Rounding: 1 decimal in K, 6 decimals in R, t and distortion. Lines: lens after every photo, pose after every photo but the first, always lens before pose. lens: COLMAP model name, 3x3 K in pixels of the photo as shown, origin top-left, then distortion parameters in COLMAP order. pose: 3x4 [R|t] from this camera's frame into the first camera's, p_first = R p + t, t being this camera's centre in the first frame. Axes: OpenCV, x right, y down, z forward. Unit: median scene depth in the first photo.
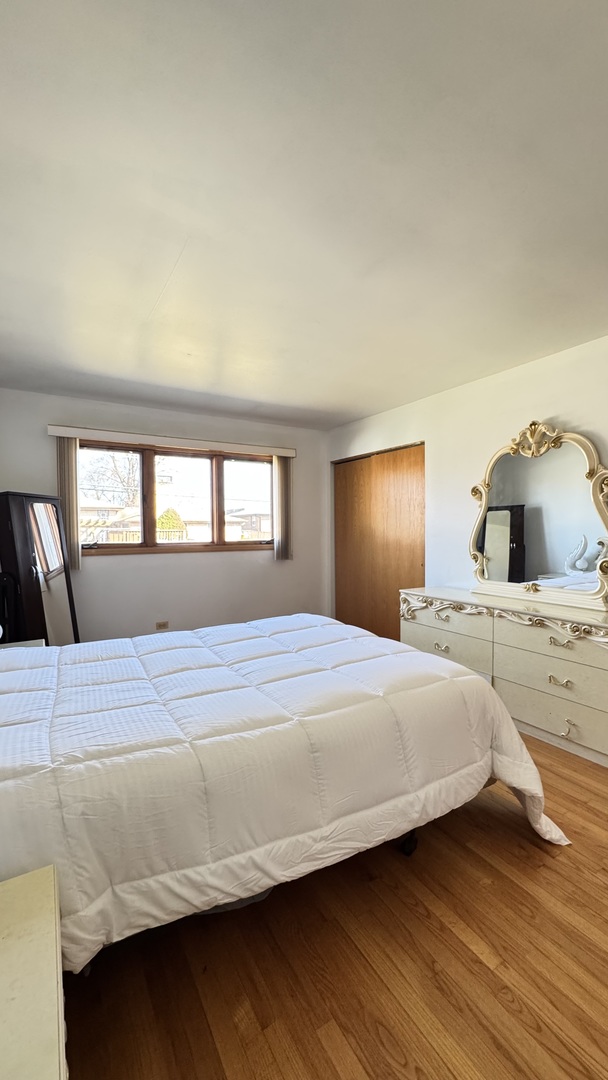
lens RADIAL K [[428.3, 0, 302.9], [0, 428.3, 539.4], [0, 0, 1]] dist [-0.001432, 0.000143]
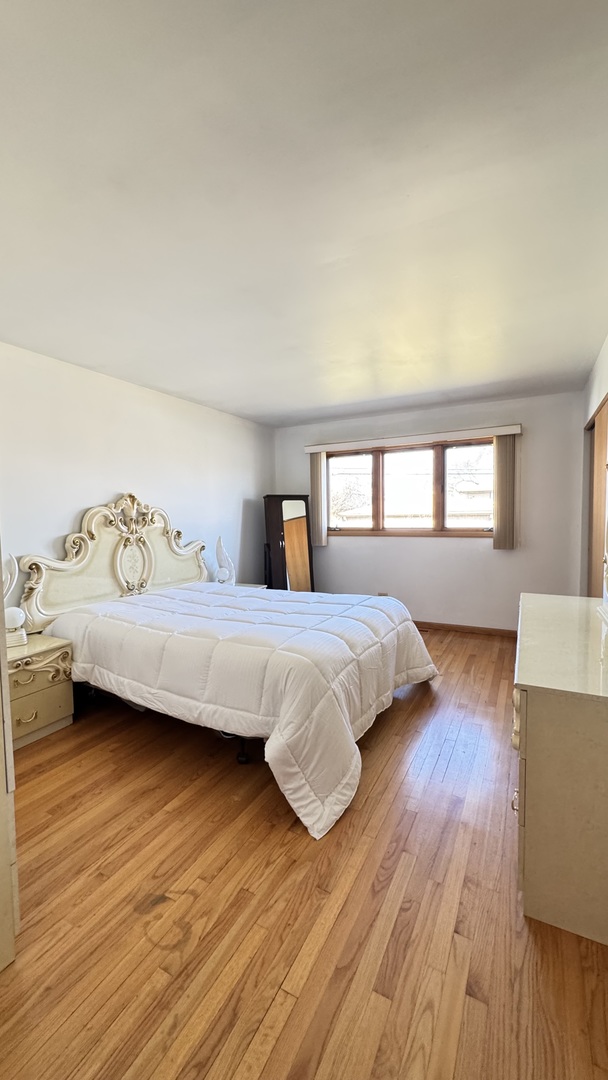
lens RADIAL K [[428.3, 0, 303.8], [0, 428.3, 543.7], [0, 0, 1]] dist [-0.001432, 0.000143]
pose [[0.515521, 0.054879, -0.855118, 0.773135], [-0.009542, 0.998253, 0.058312, -0.020720], [0.856824, -0.021901, 0.515144, 0.256521]]
